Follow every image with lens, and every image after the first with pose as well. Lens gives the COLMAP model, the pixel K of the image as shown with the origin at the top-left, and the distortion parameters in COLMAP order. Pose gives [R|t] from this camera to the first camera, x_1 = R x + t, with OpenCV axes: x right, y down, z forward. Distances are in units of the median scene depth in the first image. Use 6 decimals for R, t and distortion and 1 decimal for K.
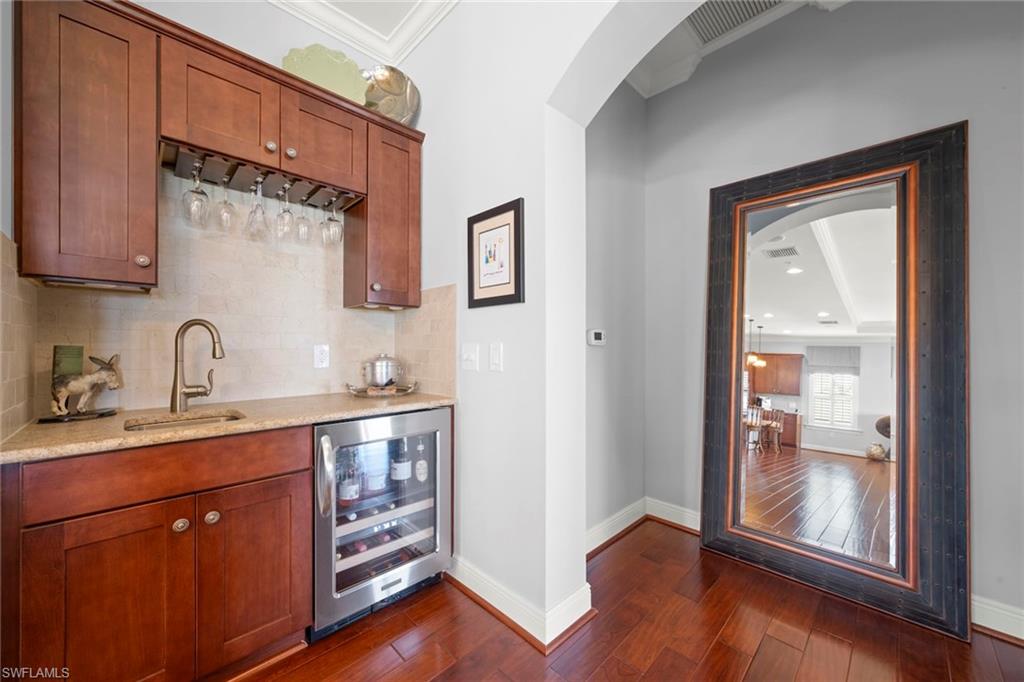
lens RADIAL K [[389.2, 0, 511.9], [0, 389.2, 345.3], [0, 0, 1]] dist [0.000663, 0.000116]
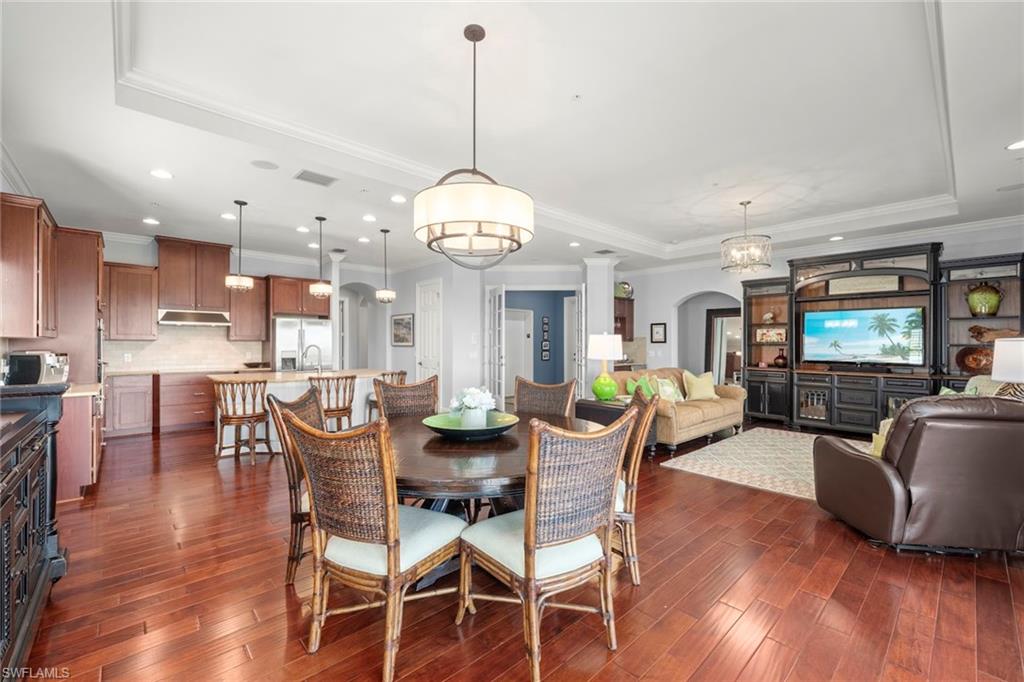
lens RADIAL K [[425.5, 0, 509.8], [0, 425.5, 344.1], [0, 0, 1]] dist [0.001025, 0.000711]
pose [[0.999403, 0.000883, -0.034533, -1.634720], [-0.000840, 0.999999, 0.001270, -0.088622], [0.034534, -0.001240, 0.999403, -4.169173]]
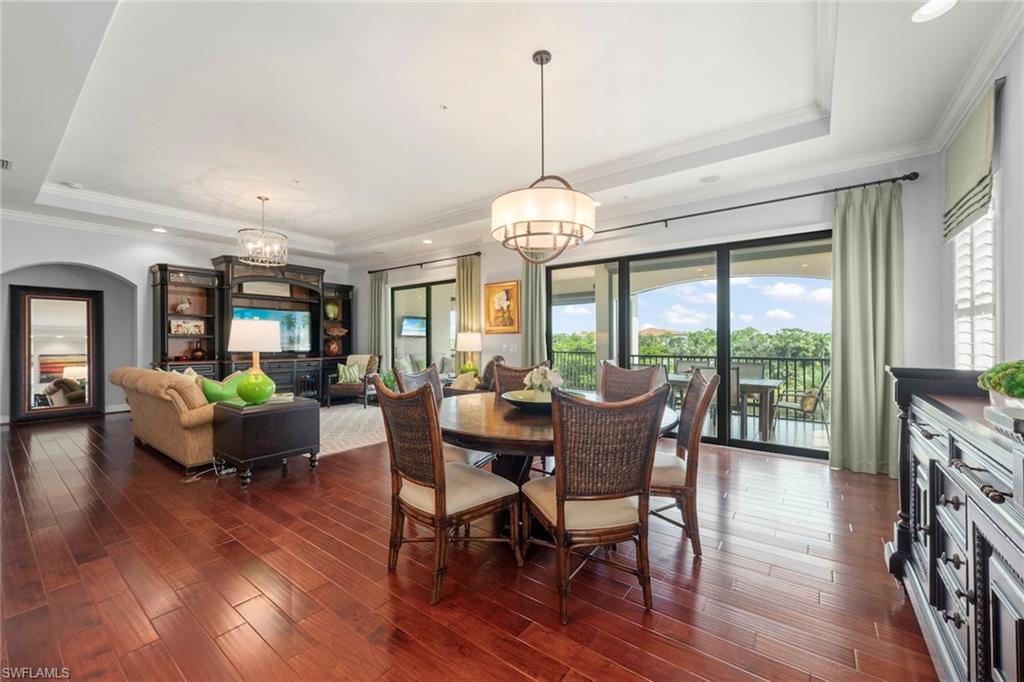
lens RADIAL K [[394.7, 0, 513.6], [0, 394.7, 339.6], [0, 0, 1]] dist [0.000534, 0.000252]
pose [[-0.149435, 0.001677, 0.988770, -3.258411], [0.002064, 0.999997, -0.001384, -0.044247], [-0.988769, 0.001834, -0.149438, -2.401835]]
